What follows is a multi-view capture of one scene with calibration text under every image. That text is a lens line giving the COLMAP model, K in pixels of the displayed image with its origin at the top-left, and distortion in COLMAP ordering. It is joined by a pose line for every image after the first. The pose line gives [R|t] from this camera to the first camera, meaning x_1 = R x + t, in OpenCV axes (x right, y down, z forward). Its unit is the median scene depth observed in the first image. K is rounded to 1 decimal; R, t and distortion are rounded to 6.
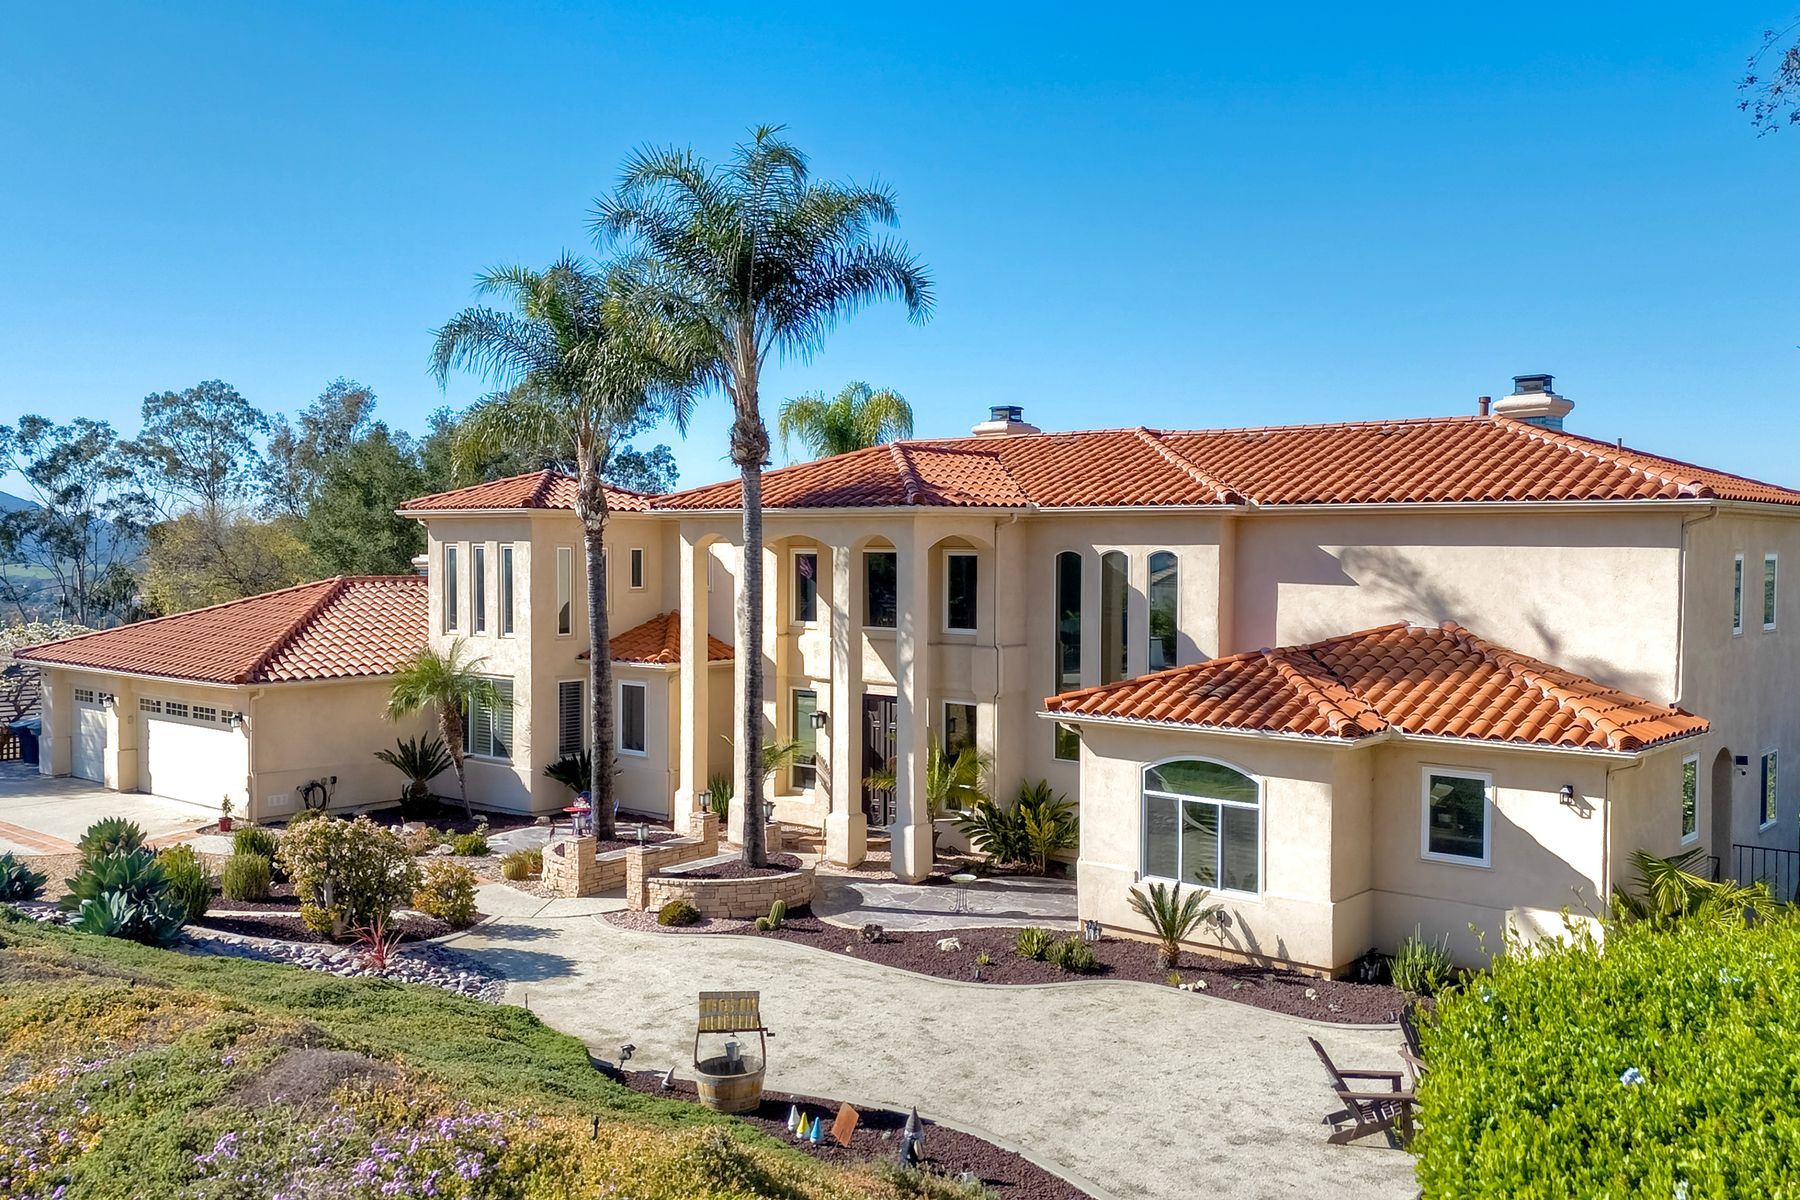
lens RADIAL K [[1591.2, 0, 900.0], [0, 1591.2, 600.0], [0, 0, 1]] dist [0.057096, -0.004474]
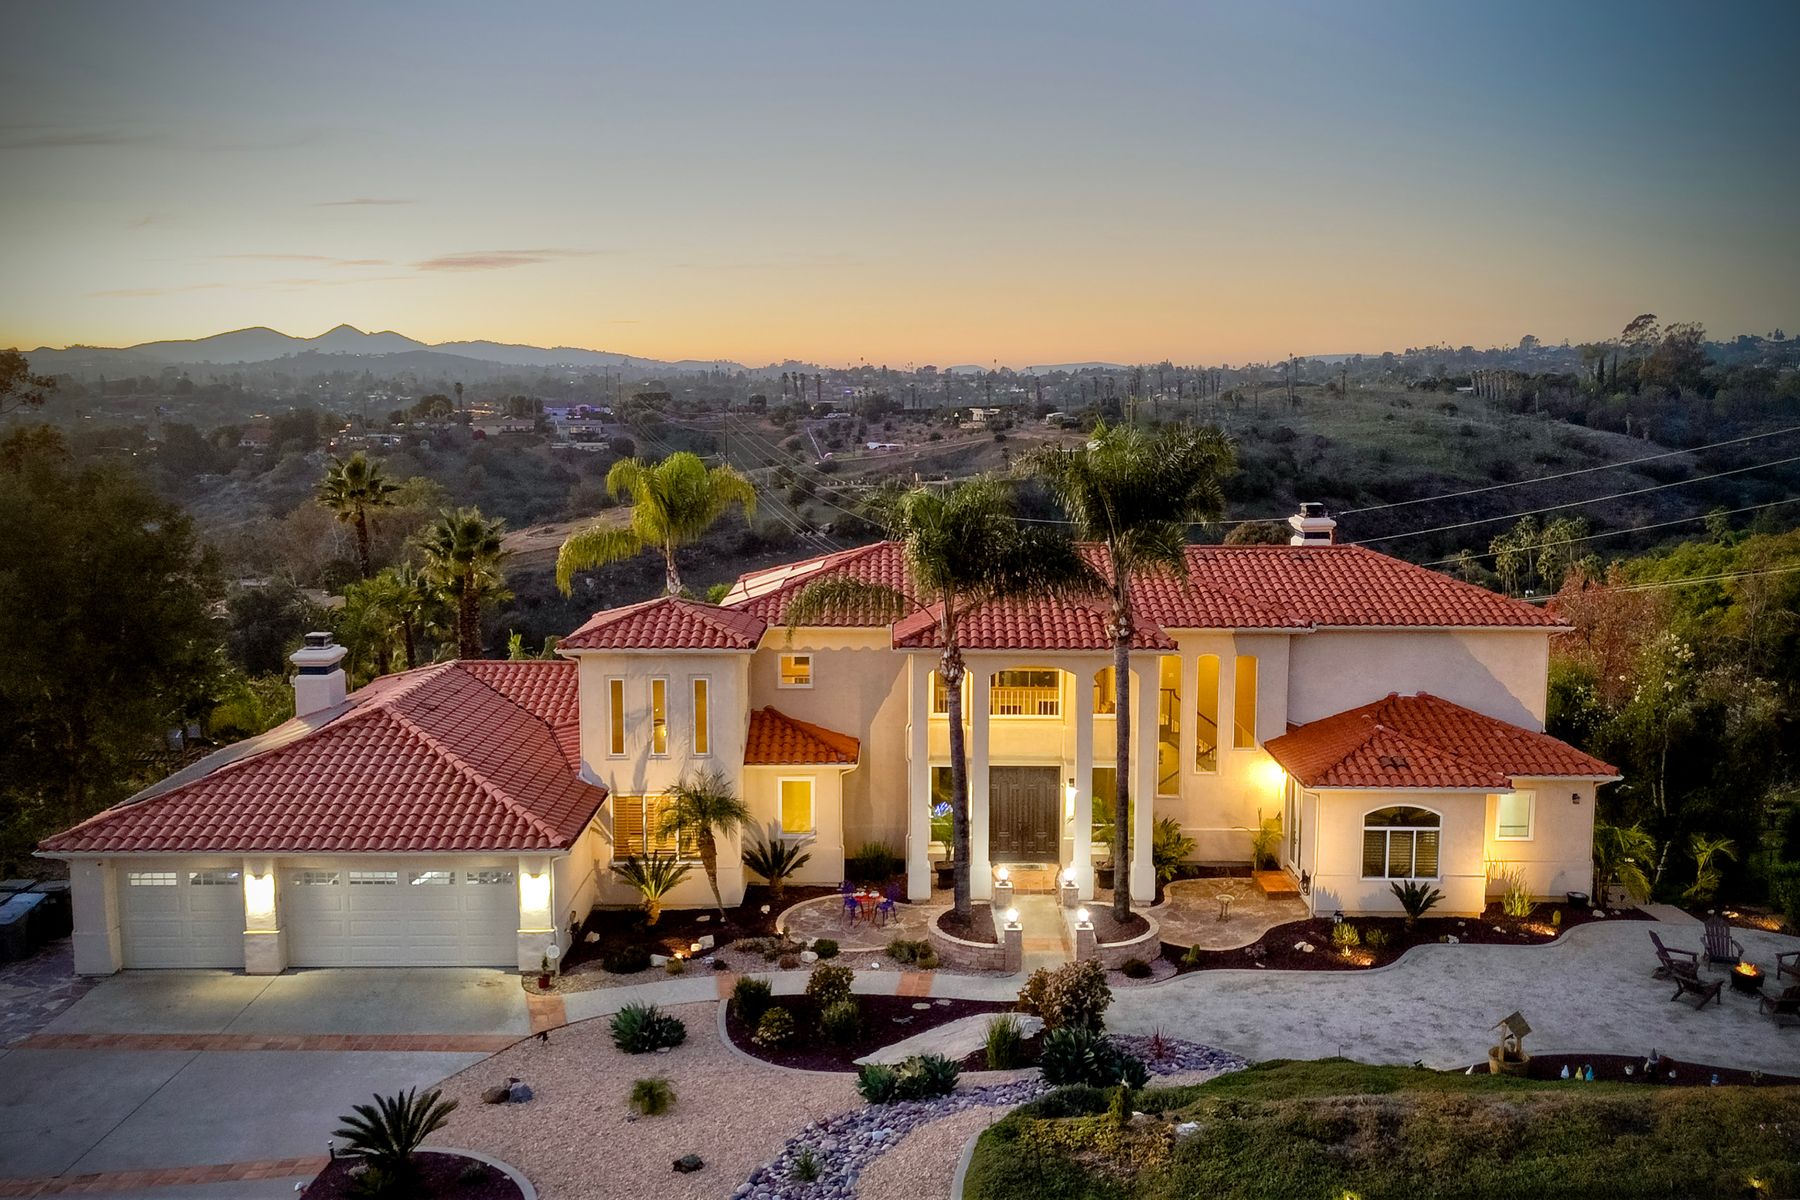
lens RADIAL K [[1588.9, 0, 917.1], [0, 1588.9, 592.6], [0, 0, 1]] dist [0.050398, -0.021538]
pose [[0.753123, -0.090086, 0.651682, -1.191737], [0.021448, 0.993416, 0.112539, -0.302252], [-0.657530, -0.070779, 0.750097, 0.084968]]
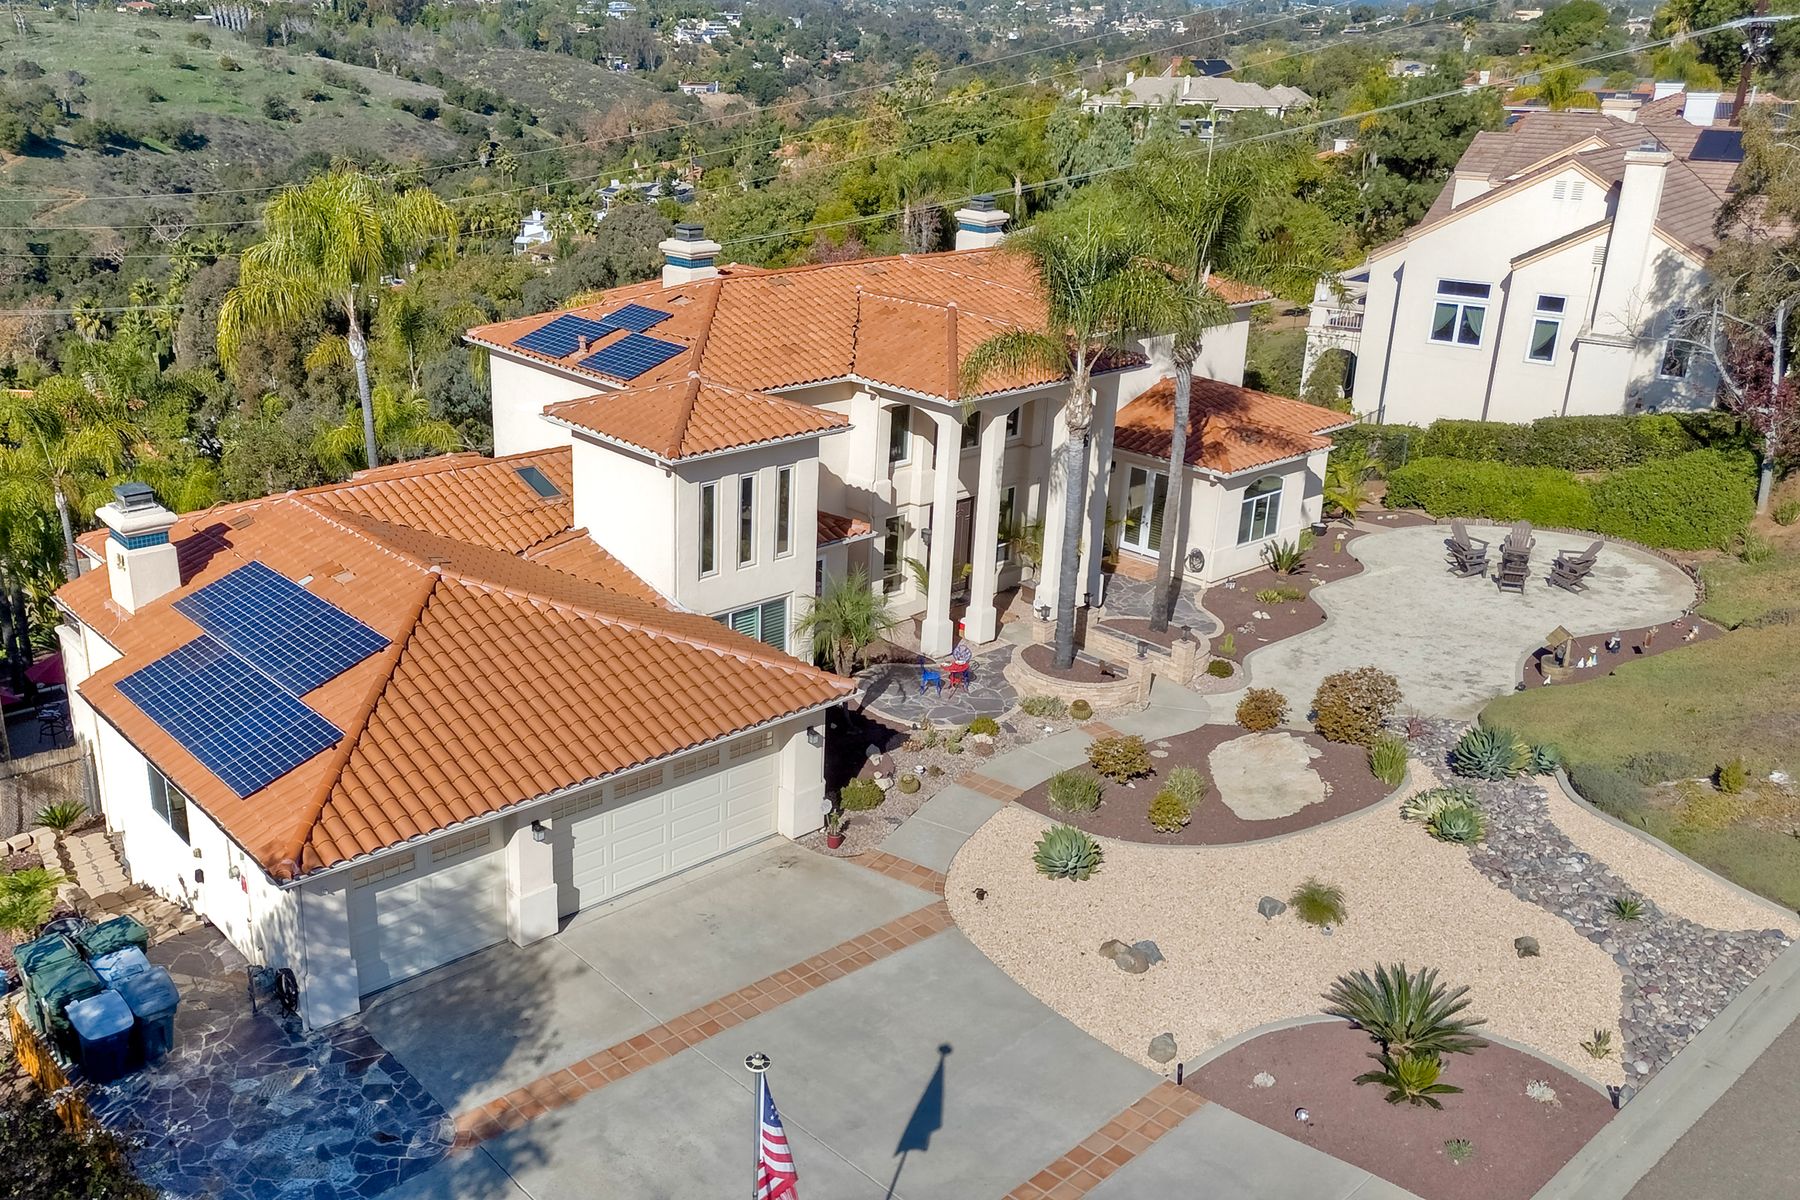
lens RADIAL K [[1588.0, 0, 754.0], [0, 1588.0, 598.7], [0, 0, 1]] dist [0.054014, -0.006820]
pose [[0.176623, -0.340886, 0.923364, -1.616998], [0.020178, 0.939169, 0.342862, -0.400480], [-0.984072, -0.041926, 0.172758, 1.184072]]
